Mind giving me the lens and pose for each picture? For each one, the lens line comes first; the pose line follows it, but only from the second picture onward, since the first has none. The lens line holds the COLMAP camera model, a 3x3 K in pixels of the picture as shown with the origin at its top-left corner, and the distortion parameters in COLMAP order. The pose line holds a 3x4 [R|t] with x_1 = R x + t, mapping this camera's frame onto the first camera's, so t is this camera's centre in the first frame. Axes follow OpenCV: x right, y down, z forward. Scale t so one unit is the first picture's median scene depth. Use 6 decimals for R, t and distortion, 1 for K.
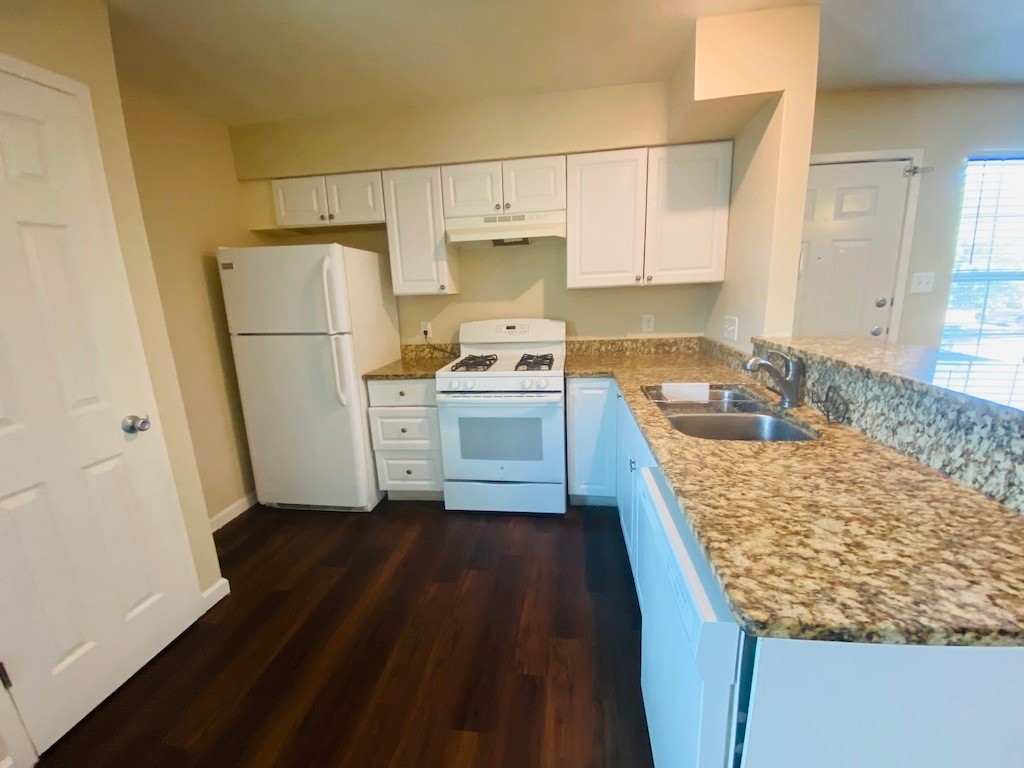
lens RADIAL K [[411.4, 0, 512.0], [0, 411.4, 384.0], [0, 0, 1]] dist [0.034934, -0.032527]
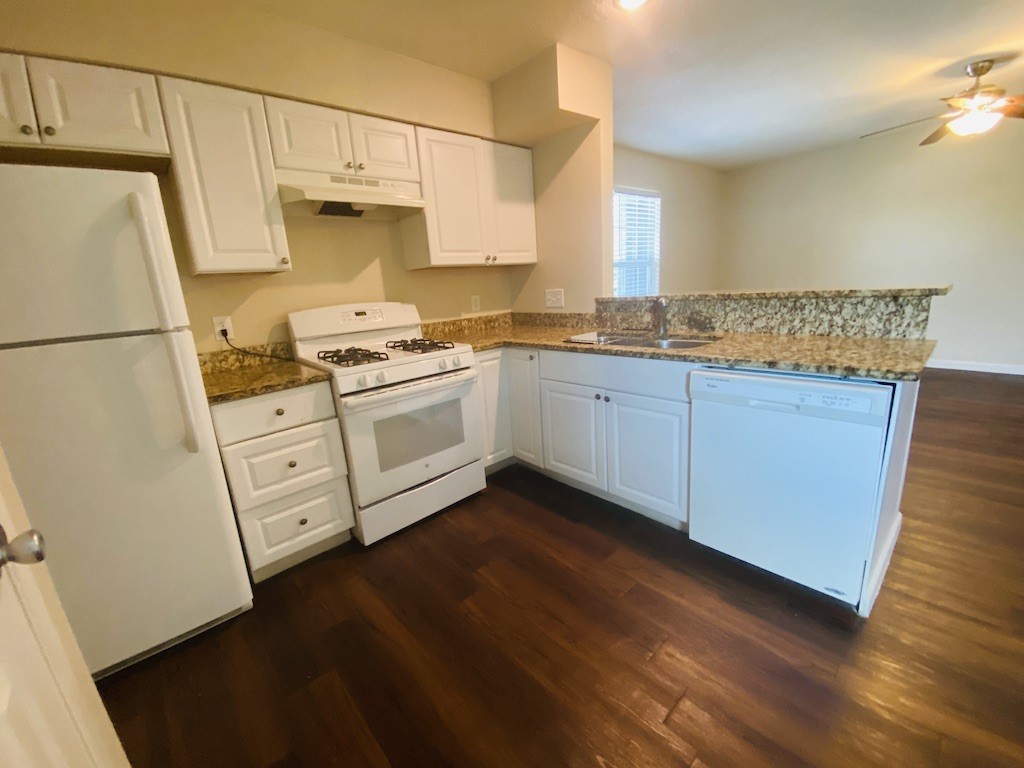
lens RADIAL K [[411.4, 0, 512.0], [0, 411.4, 384.0], [0, 0, 1]] dist [0.034934, -0.032527]
pose [[0.642814, -0.186359, 0.743008, -0.551948], [0.208642, 0.975879, 0.064260, 0.015515], [-0.737061, 0.113716, 0.666191, 0.267307]]
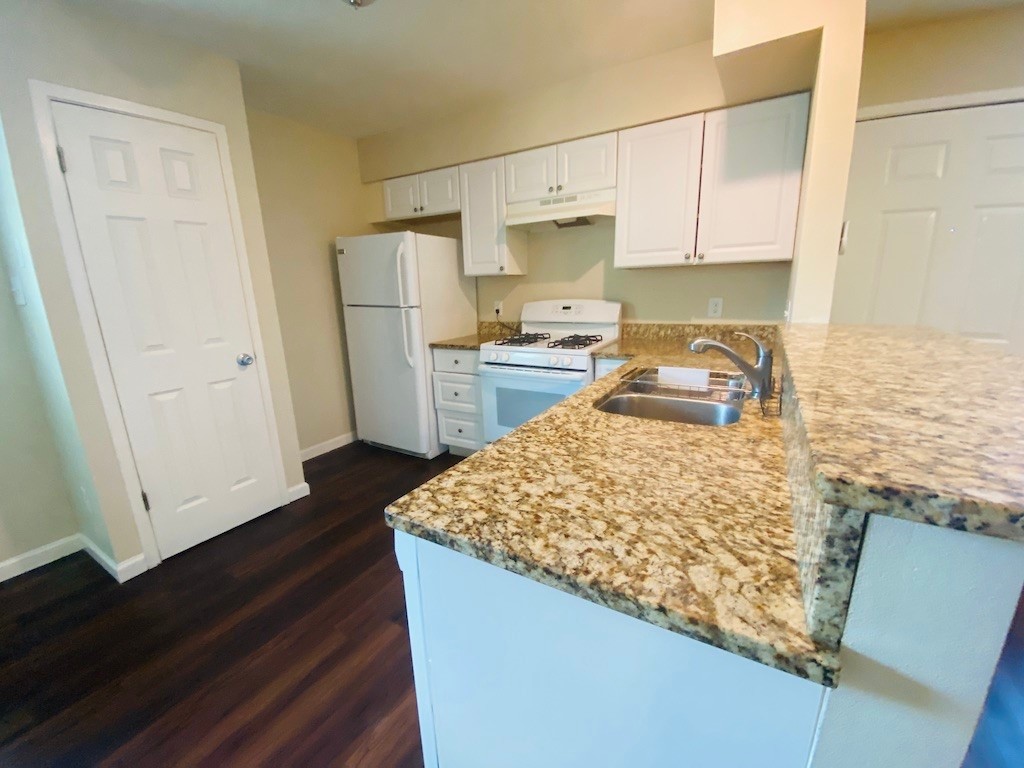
lens RADIAL K [[411.4, 0, 512.0], [0, 411.4, 384.0], [0, 0, 1]] dist [0.034934, -0.032527]
pose [[0.923779, 0.099421, -0.369794, 0.324324], [-0.088714, 0.994999, 0.045896, 0.020130], [0.372507, -0.009592, 0.927980, -0.008257]]
